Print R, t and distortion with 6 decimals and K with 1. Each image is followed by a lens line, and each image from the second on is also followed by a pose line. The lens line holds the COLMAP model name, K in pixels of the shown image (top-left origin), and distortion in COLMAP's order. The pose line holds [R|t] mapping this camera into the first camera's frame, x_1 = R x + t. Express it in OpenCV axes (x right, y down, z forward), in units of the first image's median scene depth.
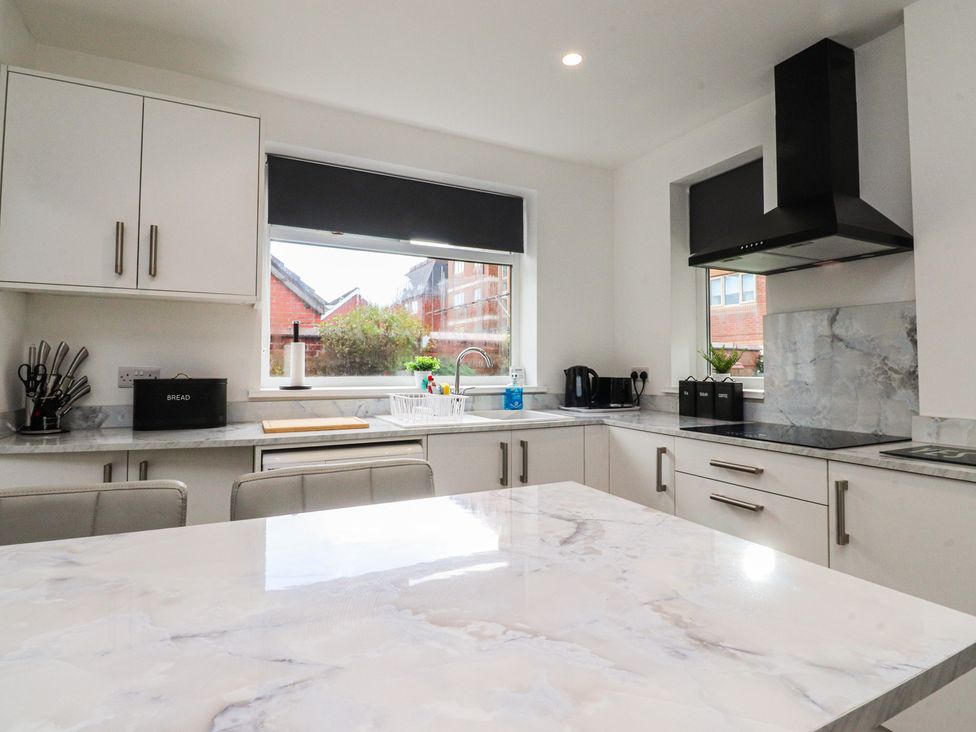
lens RADIAL K [[510.9, 0, 483.5], [0, 510.9, 349.3], [0, 0, 1]] dist [0.003142, -0.016189]
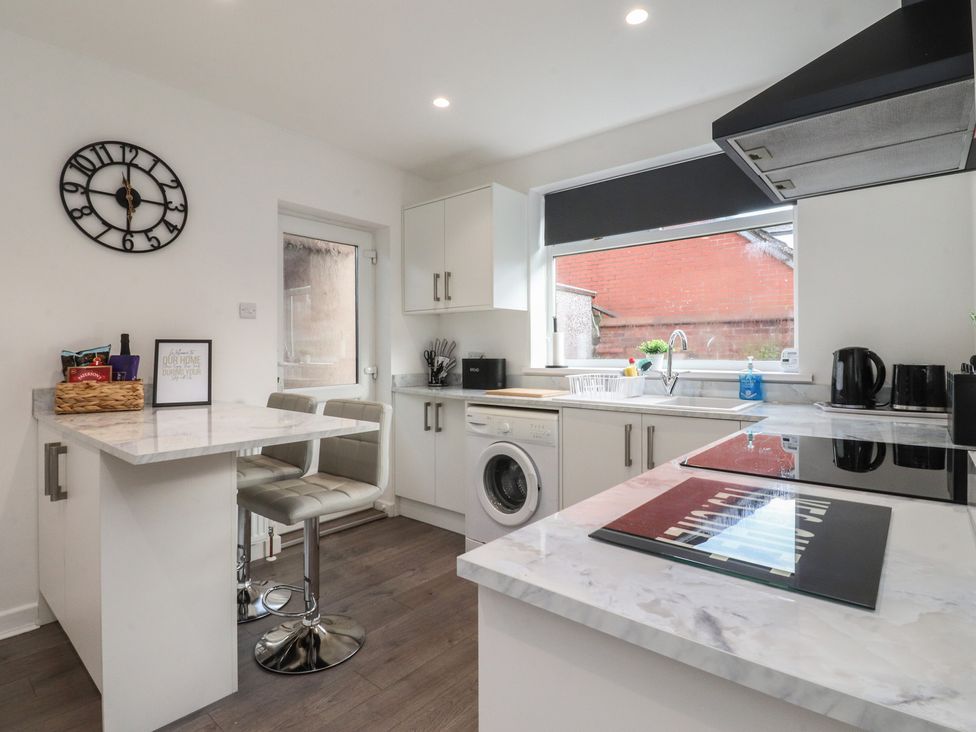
lens RADIAL K [[510.9, 0, 483.5], [0, 510.9, 349.3], [0, 0, 1]] dist [0.003142, -0.016189]
pose [[0.392312, -0.009782, -0.919780, 0.837954], [0.033964, 0.999416, 0.003857, 0.020719], [0.919205, -0.032752, 0.392415, 0.341759]]
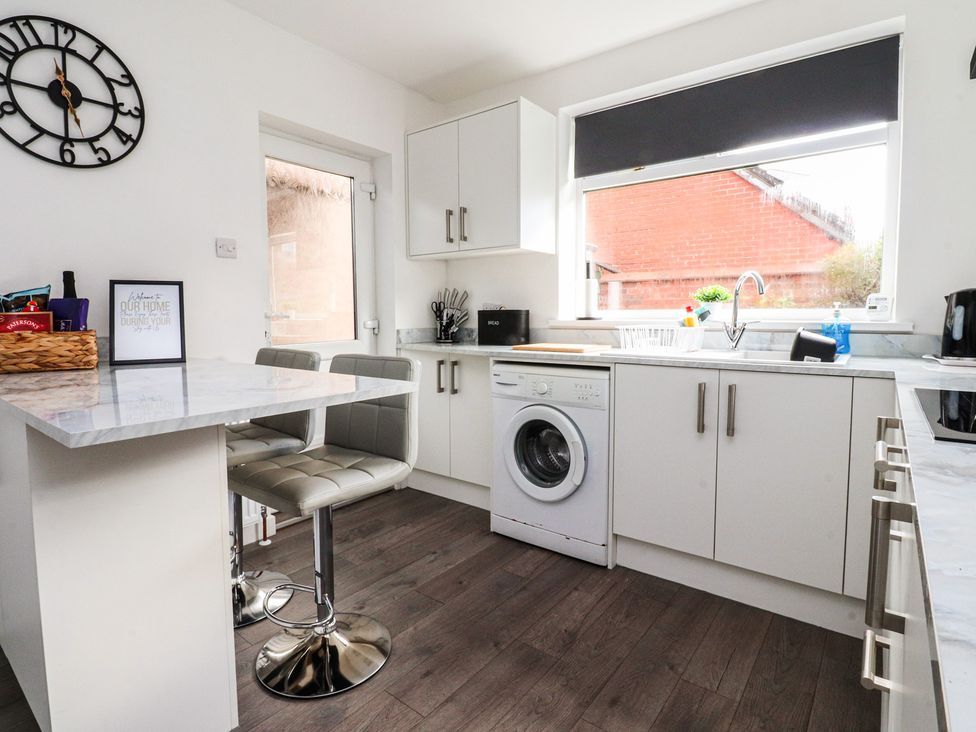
lens RADIAL K [[516.3, 0, 486.8], [0, 516.3, 349.5], [0, 0, 1]] dist [-0.000040, -0.012995]
pose [[0.433352, 0.056514, -0.899451, 0.630181], [0.034673, 0.996248, 0.079301, 0.048189], [0.900558, -0.065552, 0.429766, 0.318591]]
